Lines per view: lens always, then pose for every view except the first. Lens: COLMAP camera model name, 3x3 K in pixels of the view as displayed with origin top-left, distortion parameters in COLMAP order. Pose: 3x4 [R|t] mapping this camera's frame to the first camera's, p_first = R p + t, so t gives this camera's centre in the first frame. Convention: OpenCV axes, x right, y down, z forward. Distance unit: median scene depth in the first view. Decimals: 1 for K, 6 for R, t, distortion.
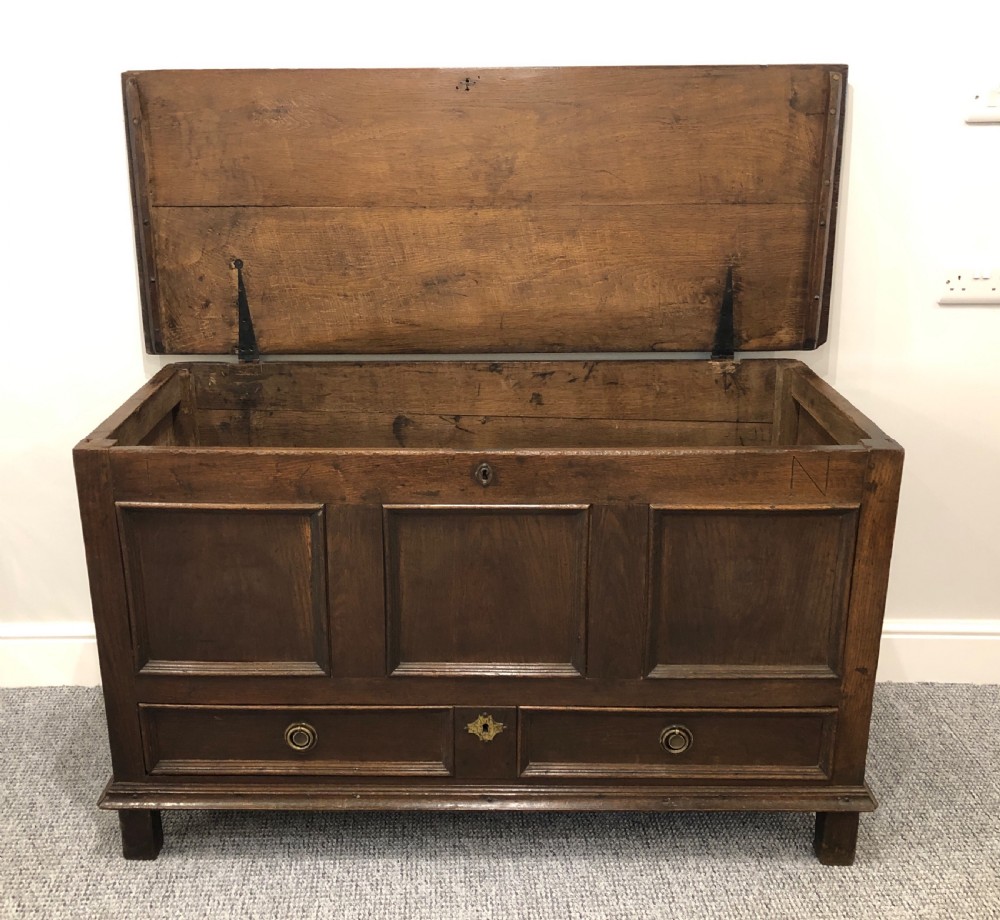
lens RADIAL K [[1039.9, 0, 488.5], [0, 1039.9, 411.8], [0, 0, 1]] dist [0.010538, 0.000000]
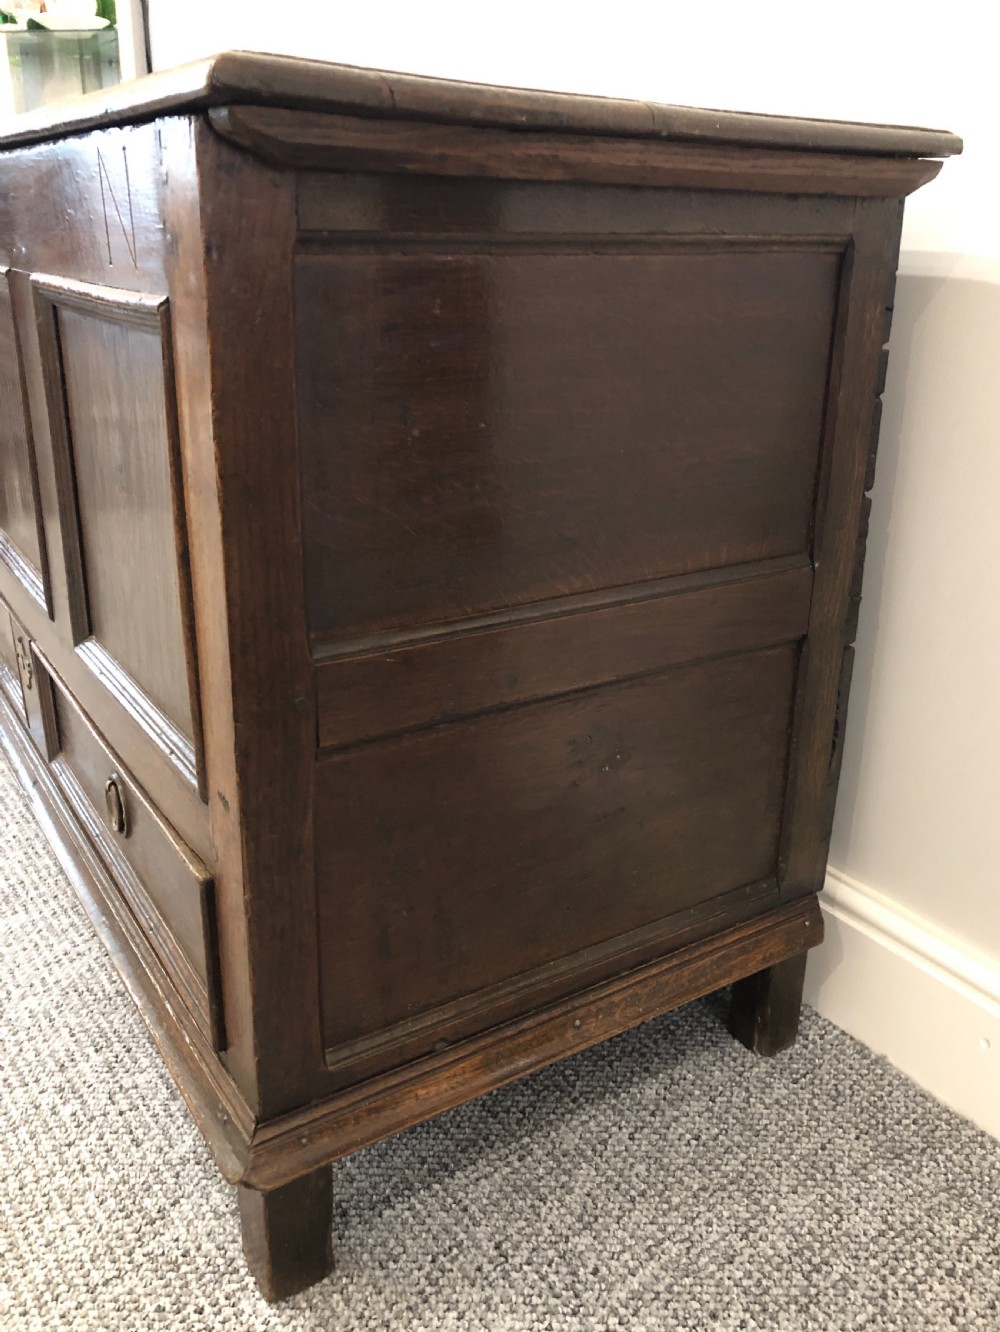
lens RADIAL K [[1166.0, 0, 518.4], [0, 1166.0, 657.2], [0, 0, 1]] dist [0.046755, -0.030710]
pose [[0.551492, 0.300505, -0.778173, 0.729636], [-0.267251, 0.947338, 0.176431, 0.097067], [0.790211, 0.110667, 0.602760, 0.824508]]
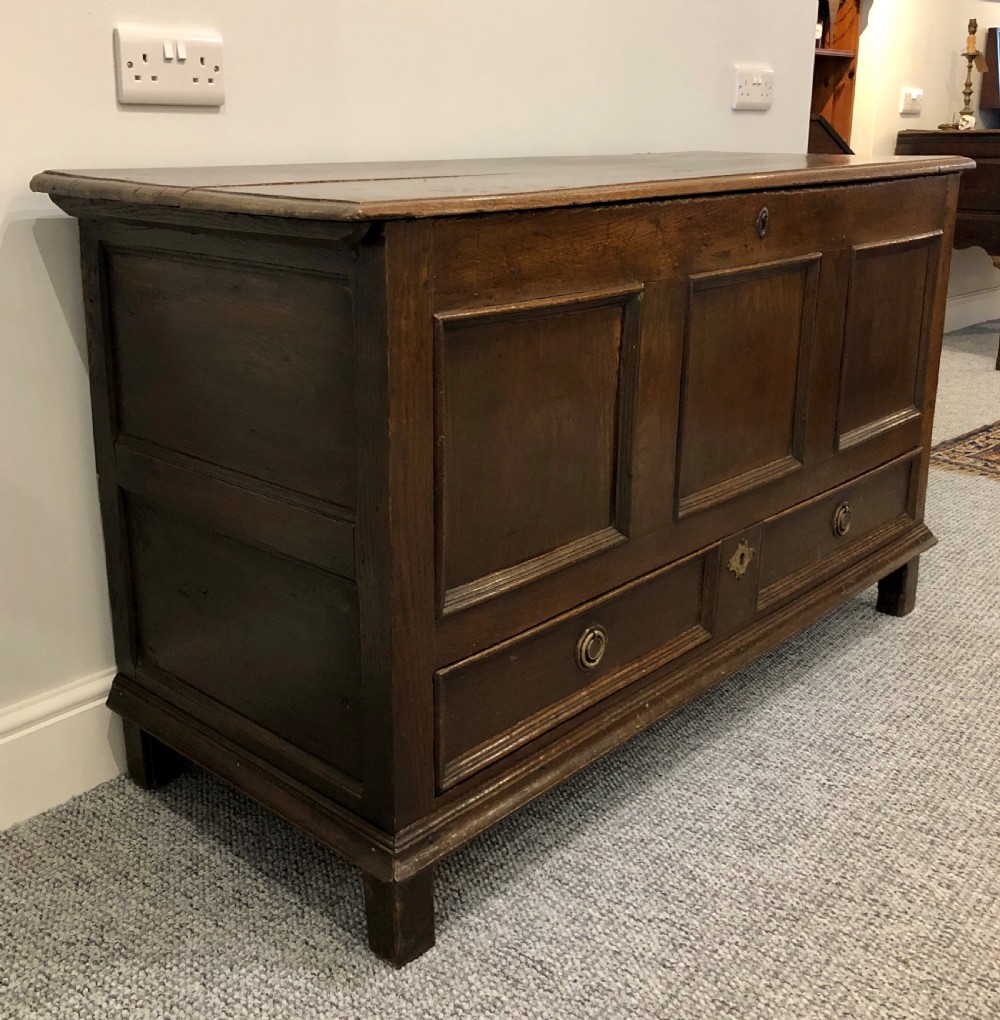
lens RADIAL K [[1161.8, 0, 477.0], [0, 1161.8, 432.1], [0, 0, 1]] dist [0.026436, 0.000000]
pose [[0.674718, -0.188160, 0.713689, -0.787349], [0.214224, 0.975258, 0.054594, 0.115608], [-0.706303, 0.116054, 0.698332, 0.509551]]
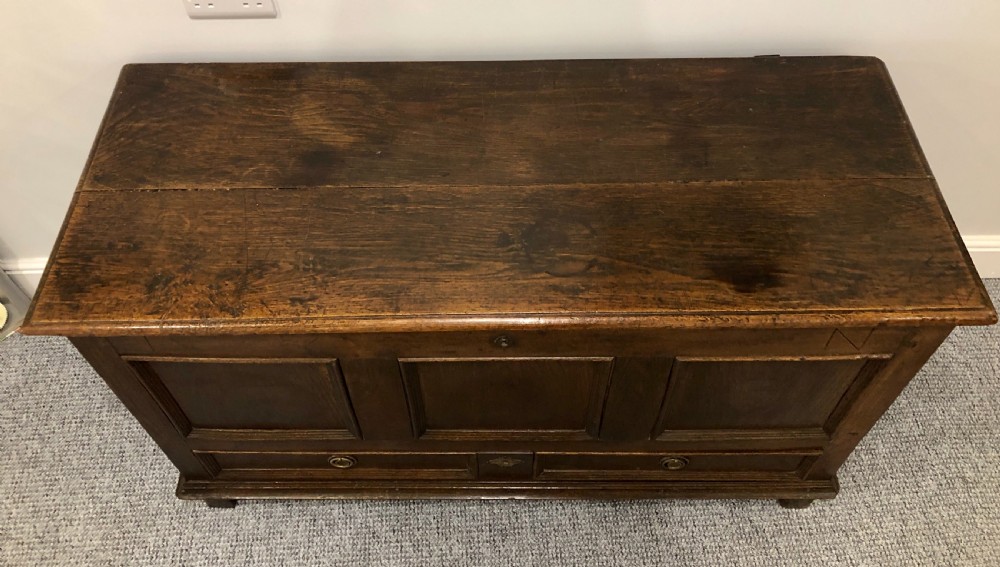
lens RADIAL K [[840.8, 0, 500.0], [0, 840.8, 203.9], [0, 0, 1]] dist [0.020359, 0.014463]
pose [[0.999937, -0.011205, -0.000601, -0.005354], [0.009625, 0.828893, 0.559324, -0.442953], [-0.005769, -0.559295, 0.828949, 0.408602]]
